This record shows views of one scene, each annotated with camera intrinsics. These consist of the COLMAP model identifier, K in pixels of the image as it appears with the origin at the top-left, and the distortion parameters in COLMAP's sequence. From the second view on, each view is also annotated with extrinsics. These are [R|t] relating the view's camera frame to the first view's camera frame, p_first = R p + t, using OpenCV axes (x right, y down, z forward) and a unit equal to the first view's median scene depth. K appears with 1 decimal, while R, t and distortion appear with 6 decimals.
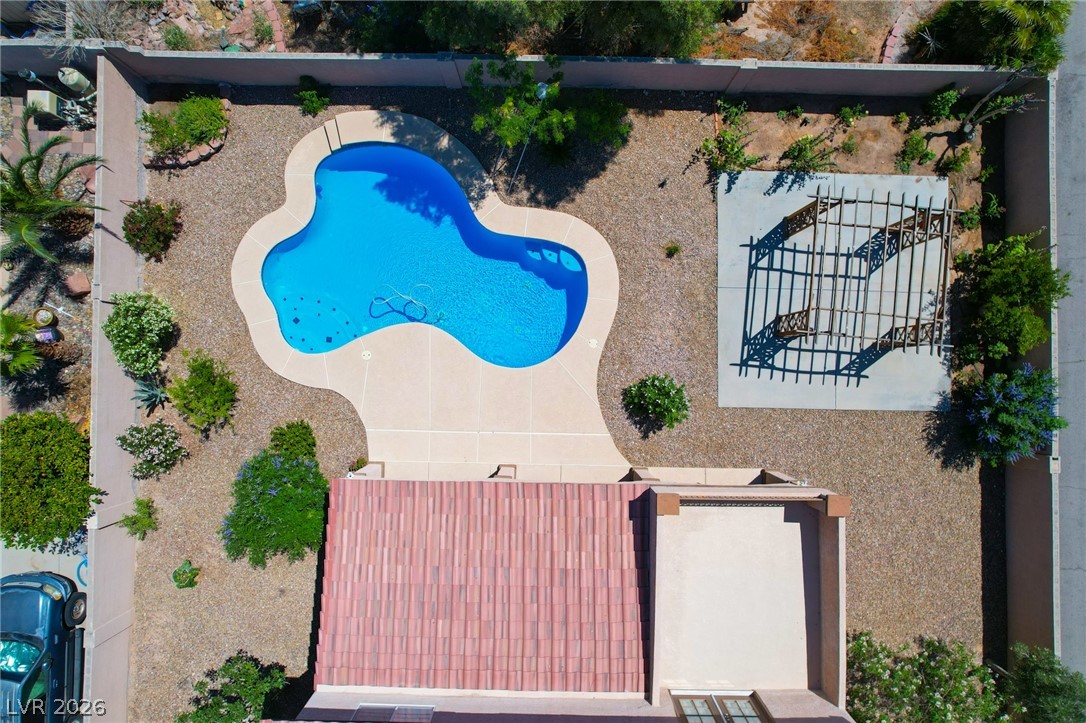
lens RADIAL K [[685.1, 0, 547.5], [0, 685.1, 368.7], [0, 0, 1]] dist [-0.061286, 0.060095]
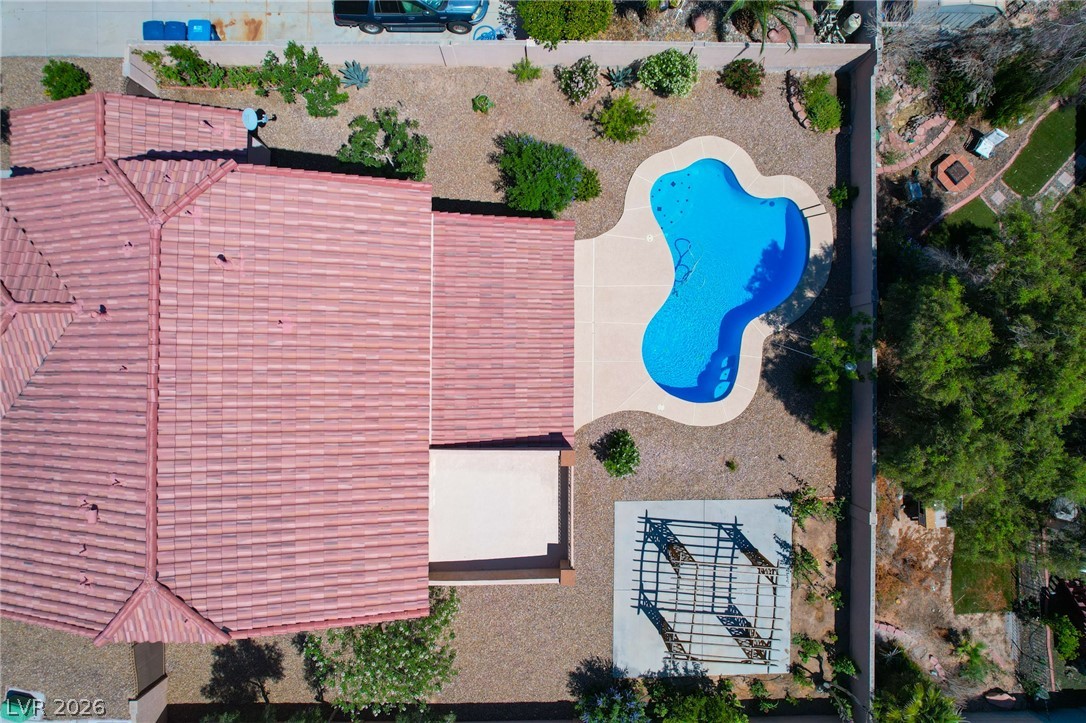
lens RADIAL K [[685.1, 0, 546.6], [0, 685.1, 366.4], [0, 0, 1]] dist [-0.061286, 0.060095]
pose [[0.011846, 0.999884, -0.009617, -0.002687], [-0.999892, 0.011929, 0.008588, 0.175303], [0.008702, 0.009514, 0.999917, -0.340023]]
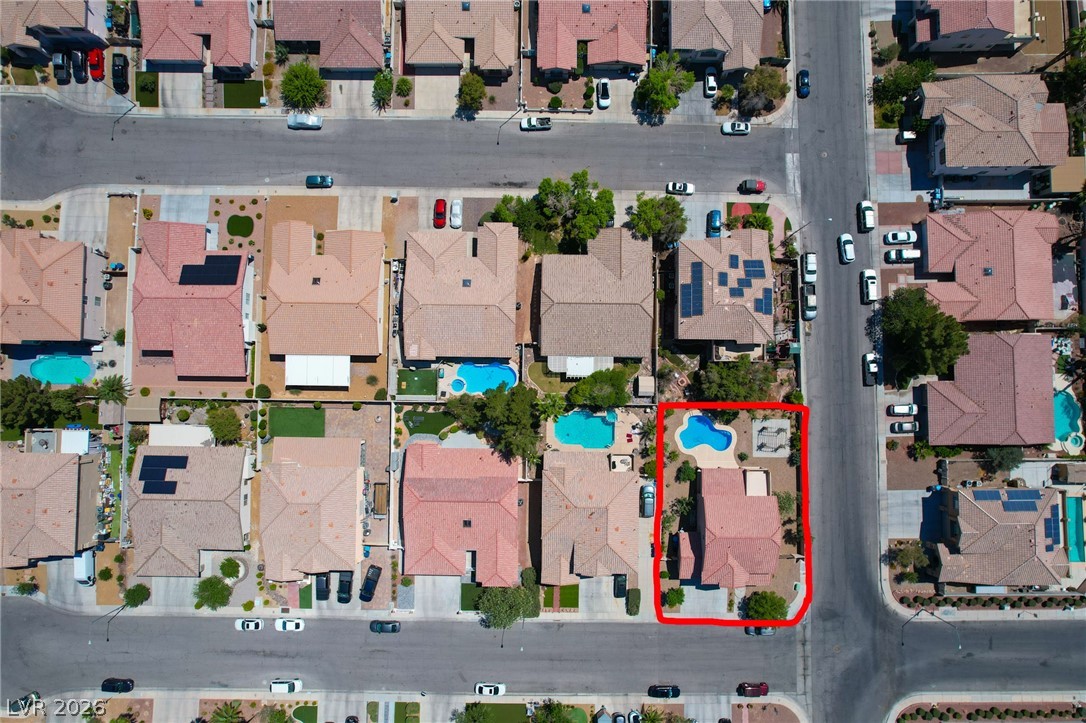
lens RADIAL K [[685.1, 0, 546.2], [0, 685.1, 363.2], [0, 0, 1]] dist [-0.061286, 0.060095]
pose [[0.999990, -0.004145, -0.001565, -1.639312], [0.004075, 0.999087, -0.042536, -0.547728], [0.001740, 0.042529, 0.999094, -5.294650]]
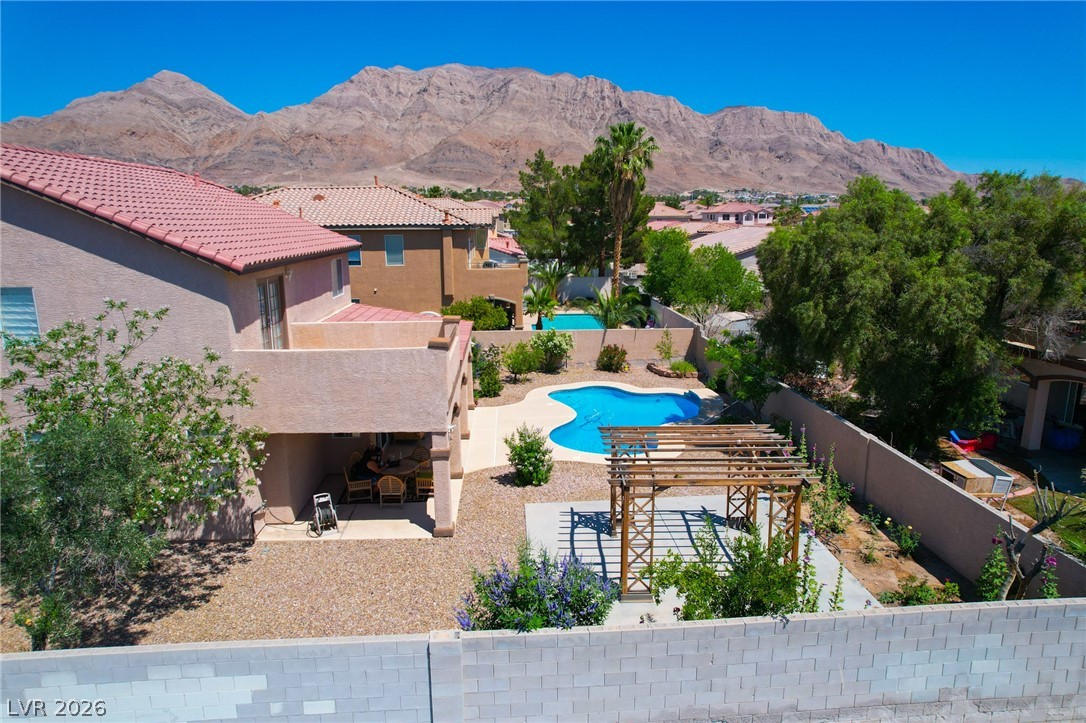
lens RADIAL K [[685.1, 0, 542.7], [0, 685.1, 375.9], [0, 0, 1]] dist [-0.061286, 0.060095]
pose [[0.069464, 0.223403, -0.972248, 1.120760], [-0.997562, 0.022135, -0.066187, 0.089677], [0.006734, 0.974475, 0.224396, 0.623519]]
